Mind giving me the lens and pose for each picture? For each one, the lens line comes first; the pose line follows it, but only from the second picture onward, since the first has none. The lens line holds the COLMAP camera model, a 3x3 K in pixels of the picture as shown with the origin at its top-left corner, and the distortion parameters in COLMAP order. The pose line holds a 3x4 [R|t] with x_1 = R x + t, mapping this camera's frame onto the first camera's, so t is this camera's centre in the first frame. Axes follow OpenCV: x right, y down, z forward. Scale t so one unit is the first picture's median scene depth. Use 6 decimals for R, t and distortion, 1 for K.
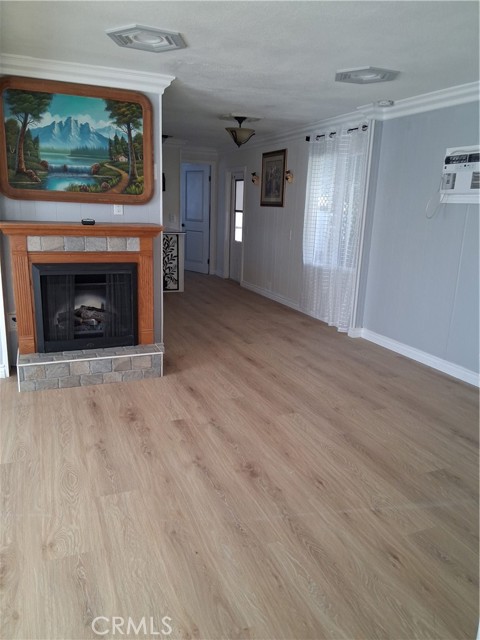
lens RADIAL K [[482.5, 0, 241.4], [0, 482.5, 321.4], [0, 0, 1]] dist [0.121632, -0.204135]
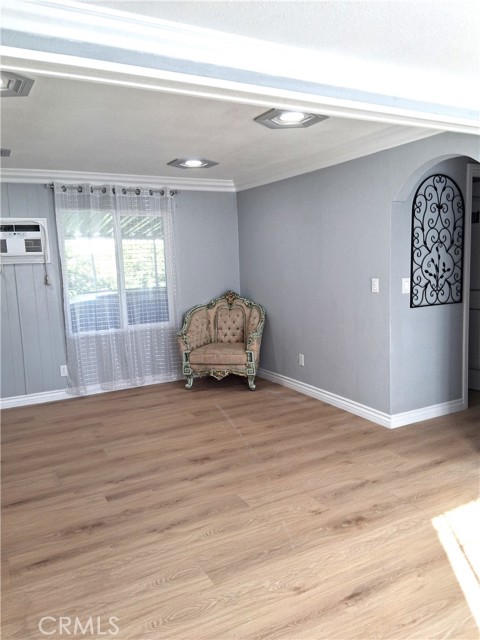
lens RADIAL K [[482.5, 0, 241.4], [0, 482.5, 321.4], [0, 0, 1]] dist [0.121632, -0.204135]
pose [[-0.100507, -0.162534, 0.981571, -0.860550], [0.266004, 0.946263, 0.183925, -0.187936], [-0.958718, 0.279587, -0.051871, 0.590847]]
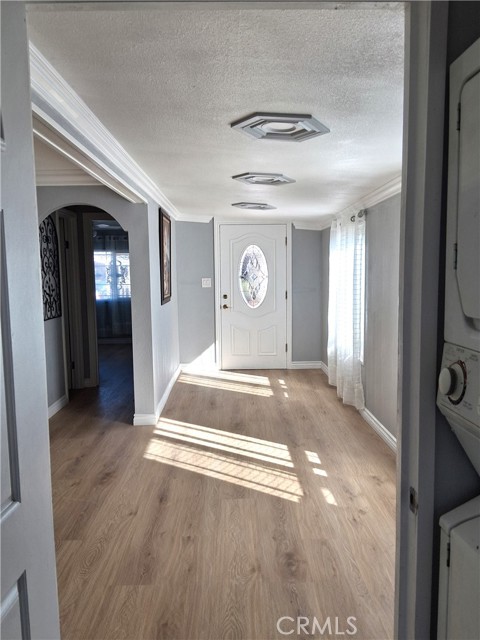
lens RADIAL K [[510.7, 0, 240.0], [0, 510.7, 320.0], [0, 0, 1]] dist [0.123421, -0.255632]
pose [[-0.928031, -0.060182, 0.367609, -0.809791], [0.068922, 0.942082, 0.328225, -0.325672], [-0.366071, 0.329939, -0.870133, 1.135675]]
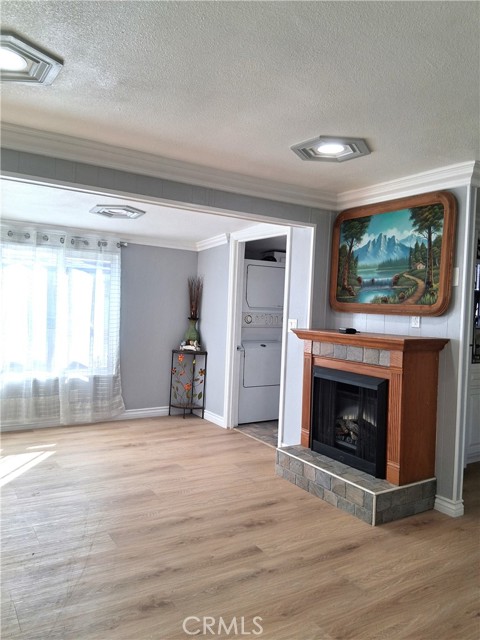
lens RADIAL K [[482.5, 0, 241.4], [0, 482.5, 321.4], [0, 0, 1]] dist [0.121632, -0.204135]
pose [[0.166050, 0.002472, -0.986114, 0.603652], [-0.267754, 0.962542, -0.042674, -0.116620], [0.949071, 0.271122, 0.160492, 0.603399]]
